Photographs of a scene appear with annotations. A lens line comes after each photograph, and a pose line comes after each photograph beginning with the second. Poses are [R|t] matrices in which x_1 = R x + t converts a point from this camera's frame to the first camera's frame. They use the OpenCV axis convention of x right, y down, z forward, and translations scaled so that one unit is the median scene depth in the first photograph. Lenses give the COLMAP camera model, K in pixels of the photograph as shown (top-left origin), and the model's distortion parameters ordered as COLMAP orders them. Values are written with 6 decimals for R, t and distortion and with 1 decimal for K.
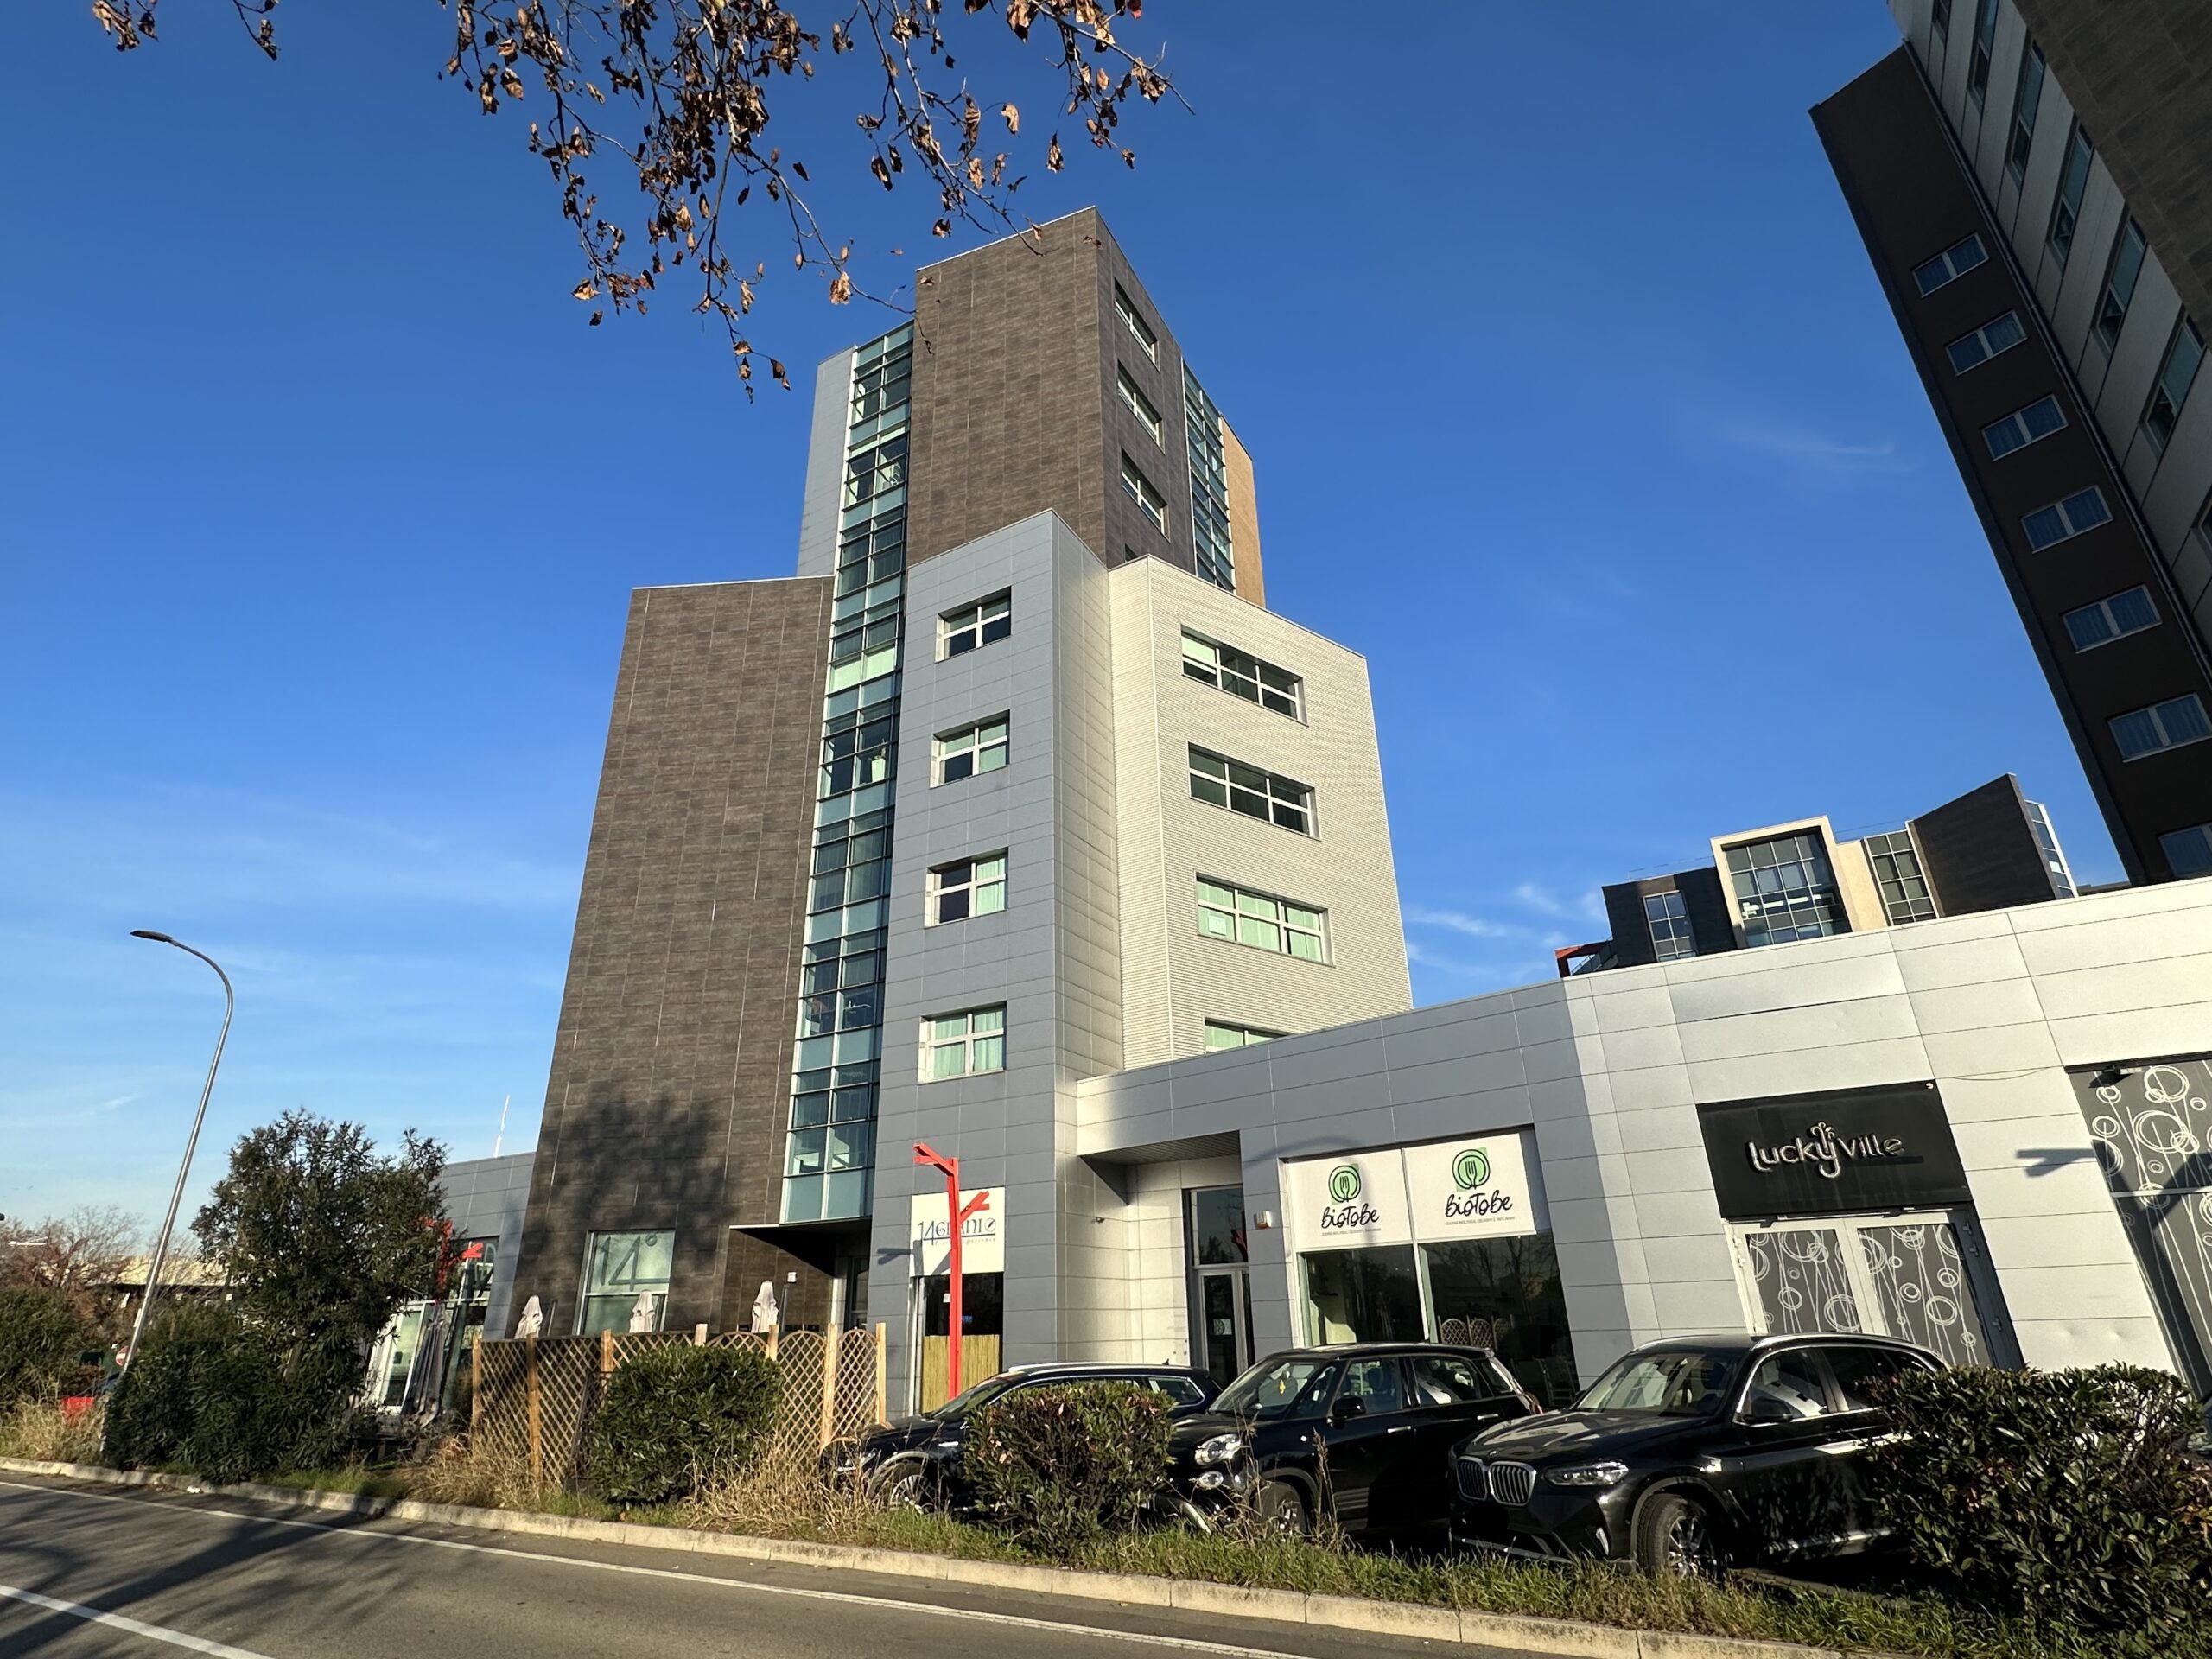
lens RADIAL K [[1139.5, 0, 1126.1], [0, 1139.5, 828.7], [0, 0, 1]] dist [-0.018276, 0.001214]
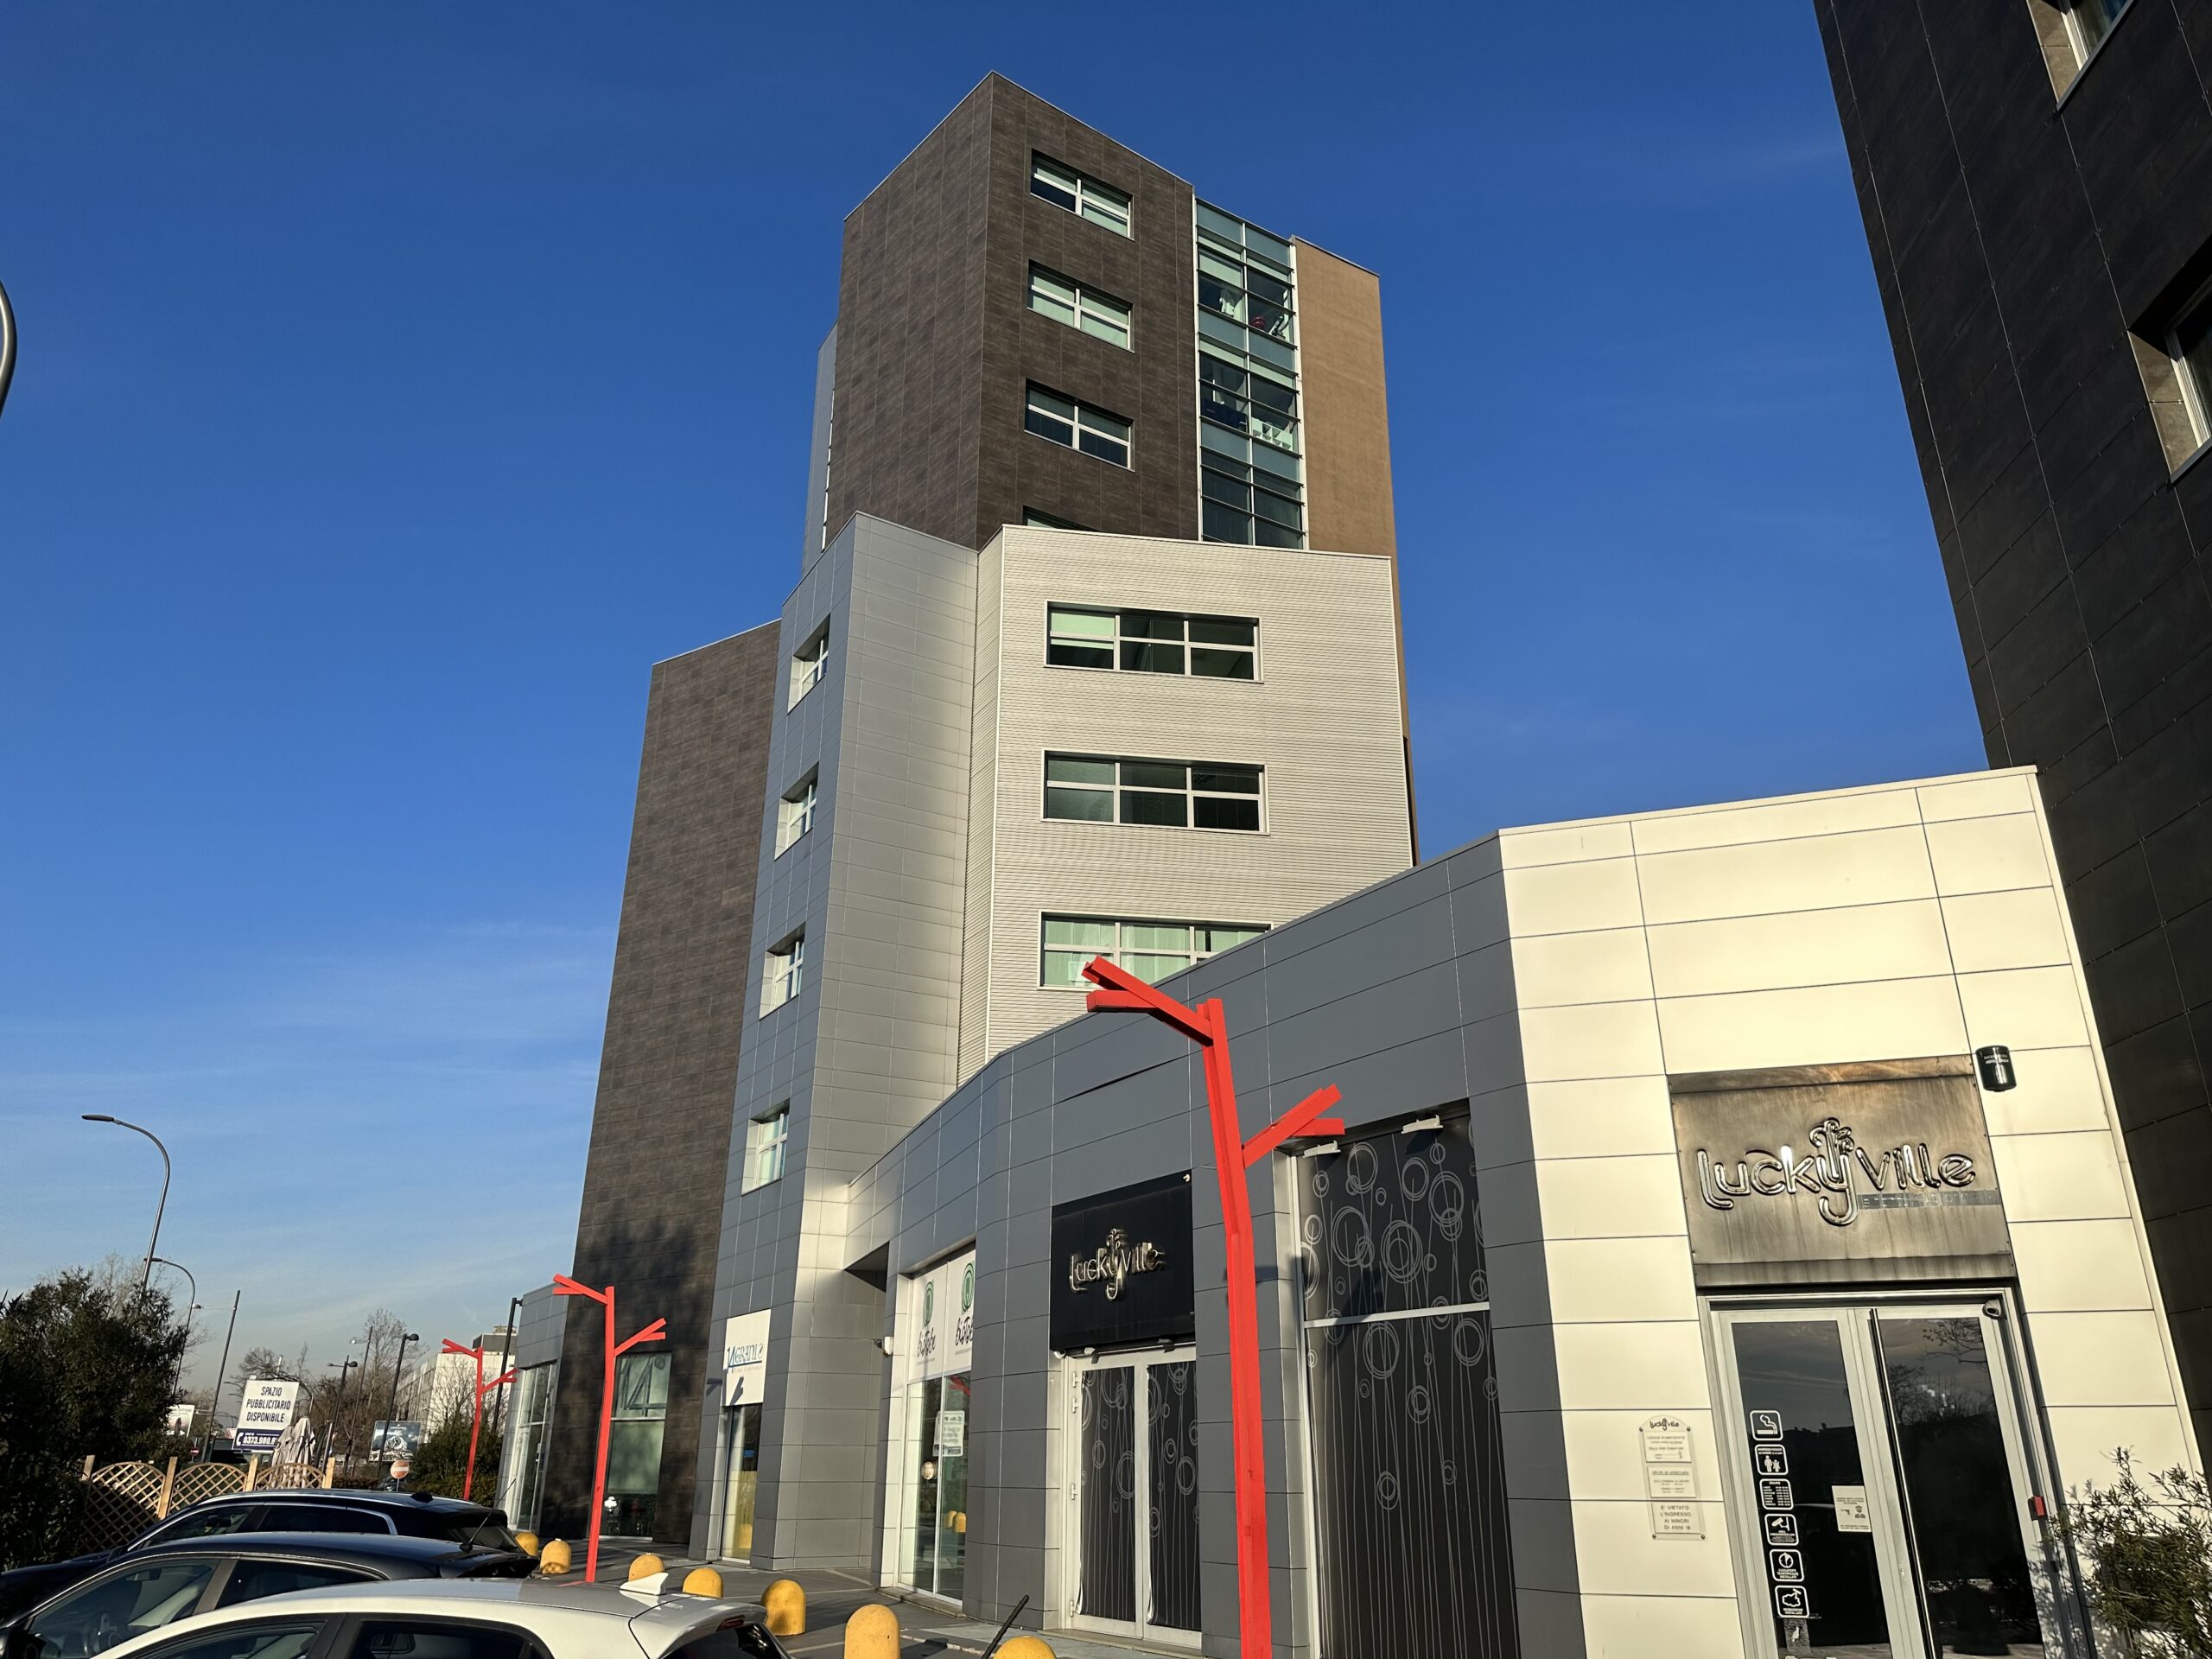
lens RADIAL K [[1552.4, 0, 1100.8], [0, 1552.4, 837.3], [0, 0, 1]] dist [0.056496, -0.013855]
pose [[0.873103, -0.152782, -0.462978, 0.535752], [0.167162, 0.985878, -0.010097, 0.002159], [0.457982, -0.068577, 0.886312, 0.030724]]
